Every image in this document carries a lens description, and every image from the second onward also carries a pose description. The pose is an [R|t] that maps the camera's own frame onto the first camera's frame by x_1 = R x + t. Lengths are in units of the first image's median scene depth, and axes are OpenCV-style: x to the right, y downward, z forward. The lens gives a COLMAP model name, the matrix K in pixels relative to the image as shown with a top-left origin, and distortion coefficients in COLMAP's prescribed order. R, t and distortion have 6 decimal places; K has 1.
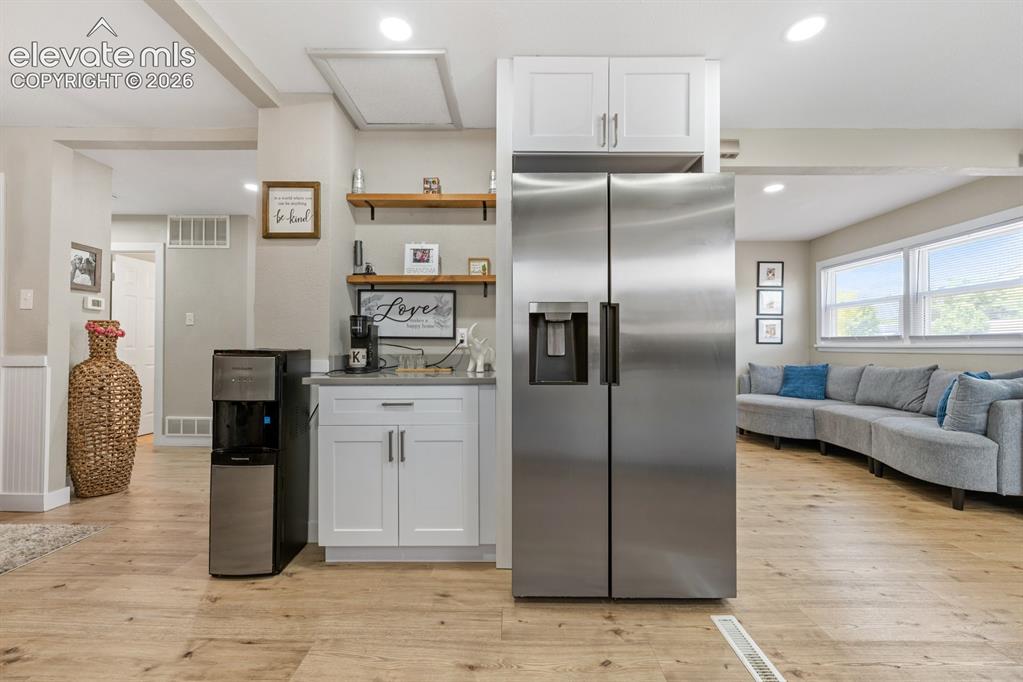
lens RADIAL K [[405.3, 0, 507.5], [0, 405.3, 346.5], [0, 0, 1]] dist [0.000337, -0.000019]
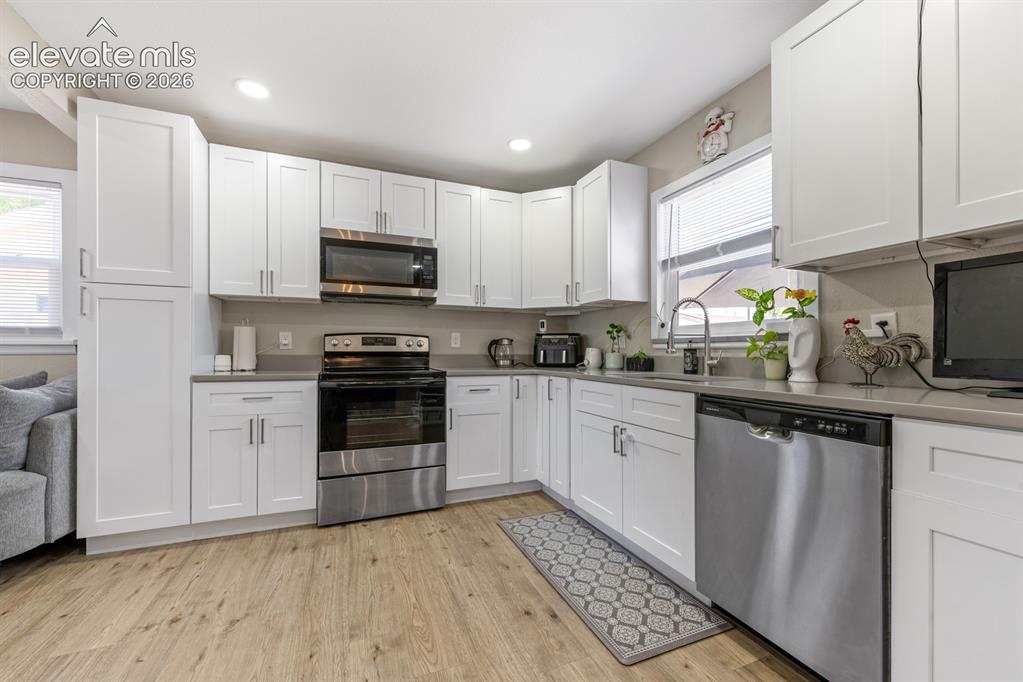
lens RADIAL K [[407.8, 0, 509.3], [0, 407.8, 349.4], [0, 0, 1]] dist [-0.001051, -0.000089]
pose [[-0.384849, -0.001326, 0.922979, 0.208000], [-0.005829, 0.999983, -0.000994, 0.006667], [-0.922961, -0.005763, -0.384850, 0.512093]]
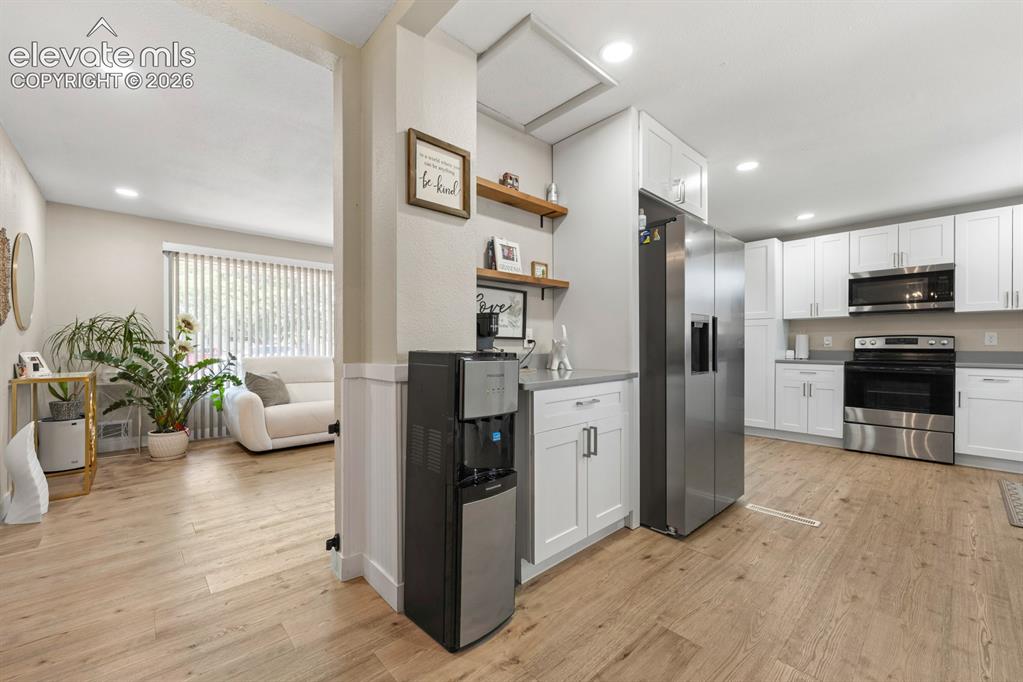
lens RADIAL K [[407.8, 0, 509.3], [0, 407.8, 349.4], [0, 0, 1]] dist [-0.001051, -0.000089]
pose [[0.731350, -0.009511, 0.681936, -0.854868], [0.001609, 0.999924, 0.012221, -0.005542], [-0.682000, -0.007841, 0.731310, 0.277726]]
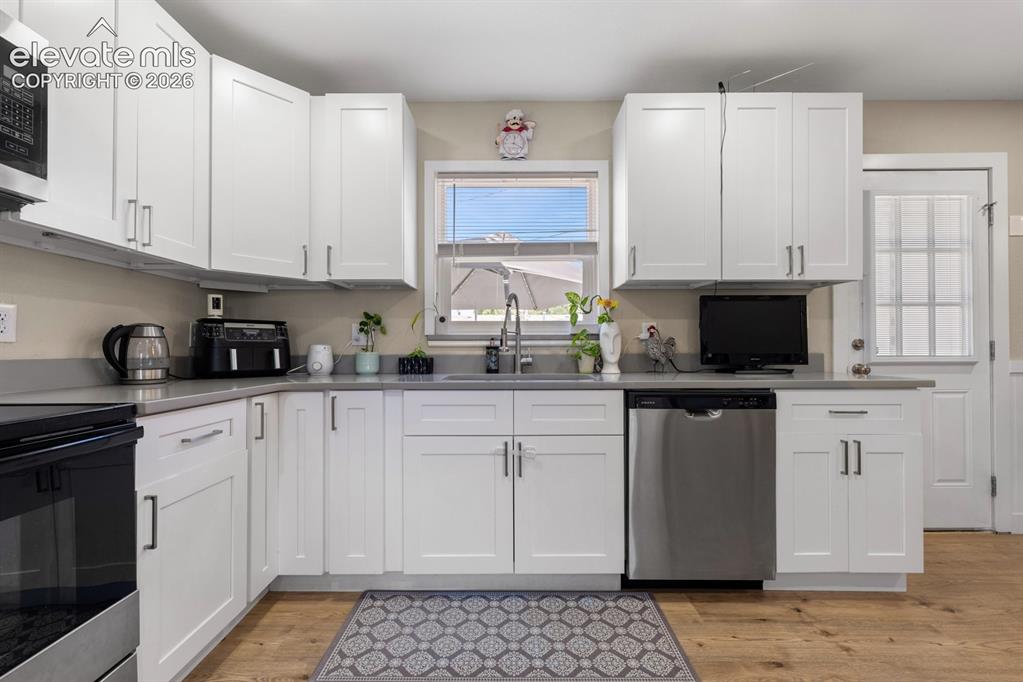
lens RADIAL K [[421.2, 0, 510.8], [0, 421.2, 343.1], [0, 0, 1]] dist [-0.000264, -0.000014]
pose [[-0.999996, -0.002368, -0.001572, 0.870476], [-0.002344, 0.999885, -0.014975, 0.008068], [0.001607, -0.014971, -0.999887, 0.680917]]
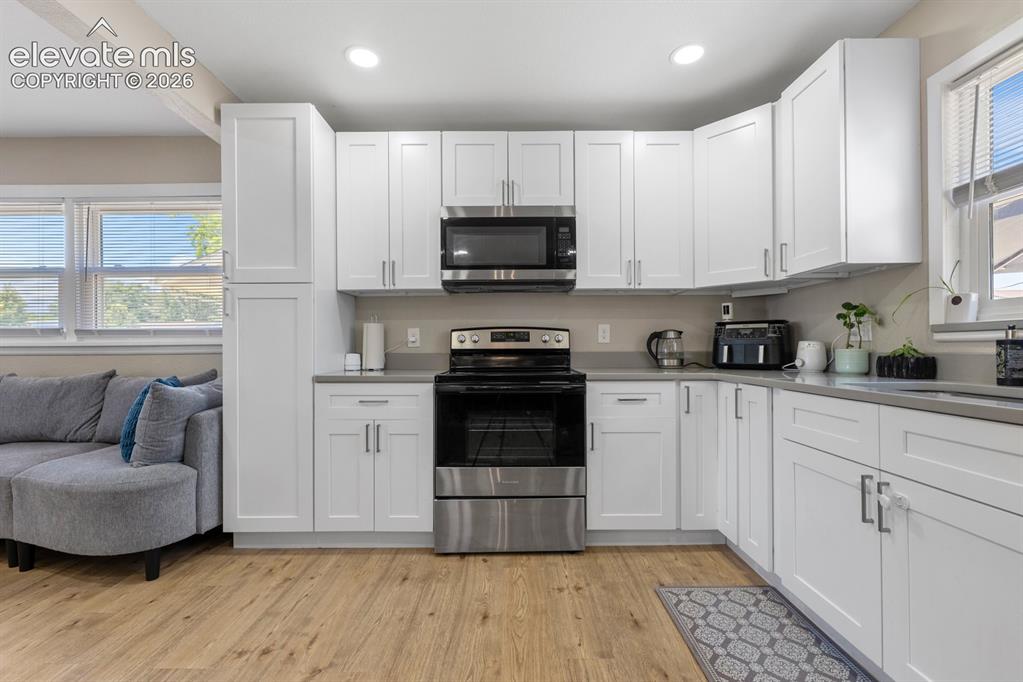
lens RADIAL K [[435.4, 0, 510.3], [0, 435.4, 348.5], [0, 0, 1]] dist [-0.000084, 0.000167]
pose [[-0.007444, -0.005707, 0.999956, 0.382493], [0.003405, 0.999978, 0.005733, 0.007134], [-0.999966, 0.003447, -0.007425, 0.412197]]
